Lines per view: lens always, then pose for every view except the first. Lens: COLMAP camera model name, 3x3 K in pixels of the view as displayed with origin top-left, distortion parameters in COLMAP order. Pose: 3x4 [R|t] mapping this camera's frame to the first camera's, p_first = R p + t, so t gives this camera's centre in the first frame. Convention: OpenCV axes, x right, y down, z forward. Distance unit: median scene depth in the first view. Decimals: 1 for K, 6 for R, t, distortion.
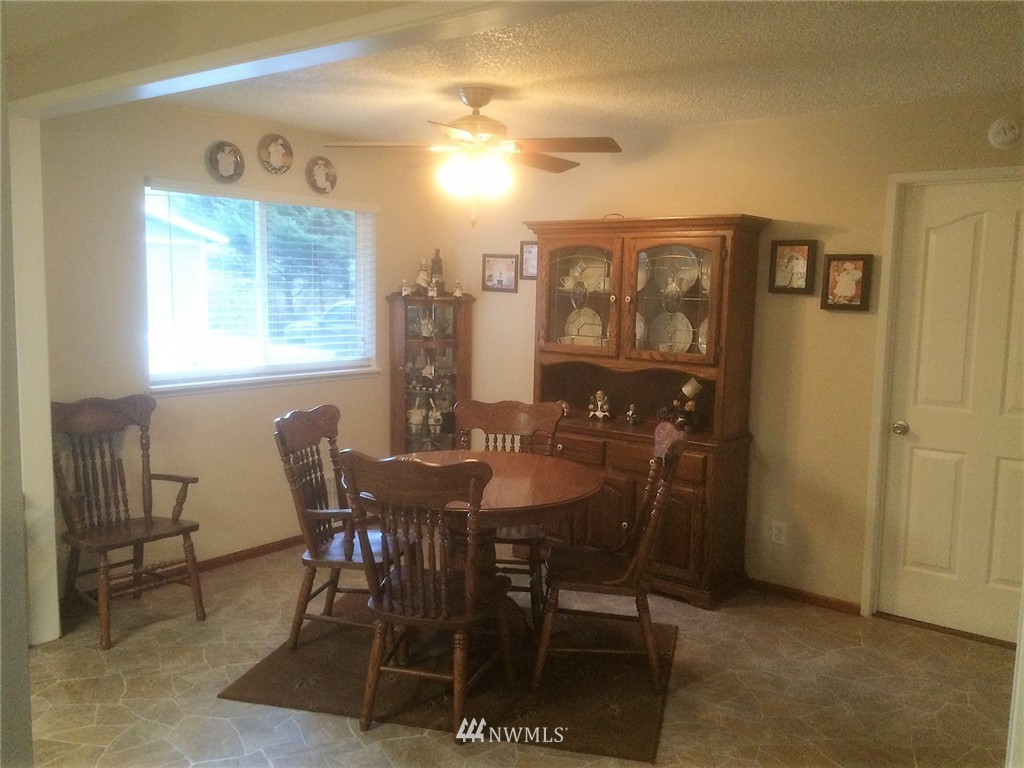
lens RADIAL K [[877.1, 0, 512.0], [0, 877.1, 384.0], [0, 0, 1]] dist [0.045017, -0.001425]
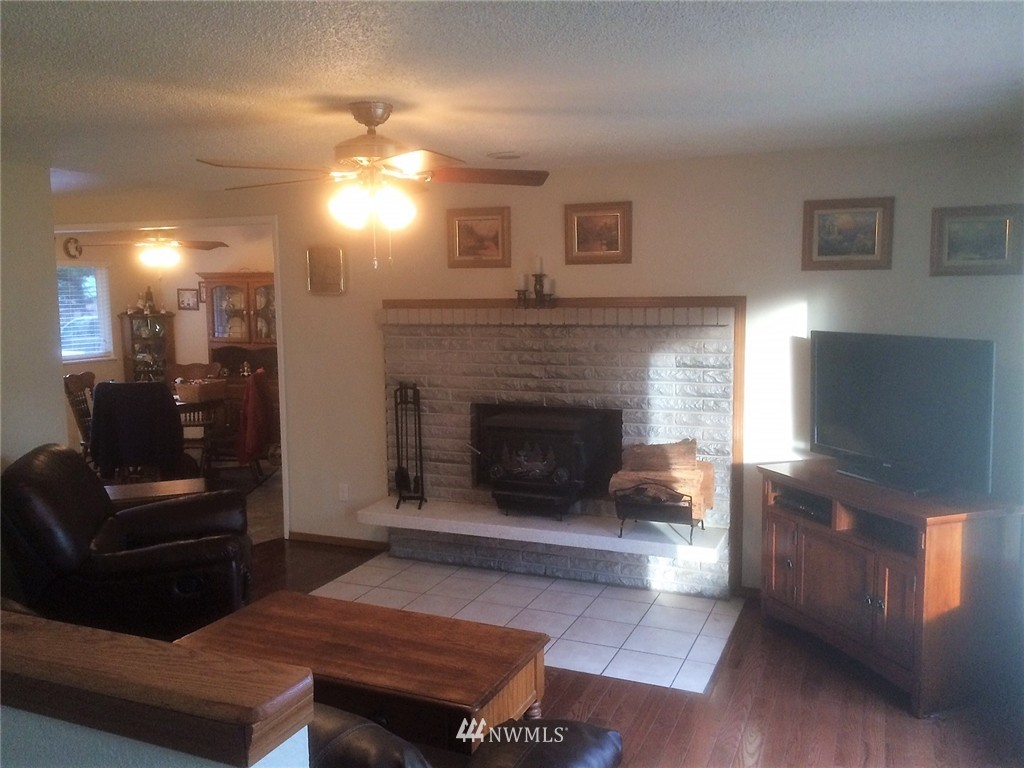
lens RADIAL K [[877.1, 0, 512.0], [0, 877.1, 384.0], [0, 0, 1]] dist [0.045017, -0.001425]
pose [[0.963289, -0.058949, 0.261914, 0.145667], [0.060102, 0.998186, 0.003615, 0.079260], [-0.261651, 0.012259, 0.965085, -0.919465]]
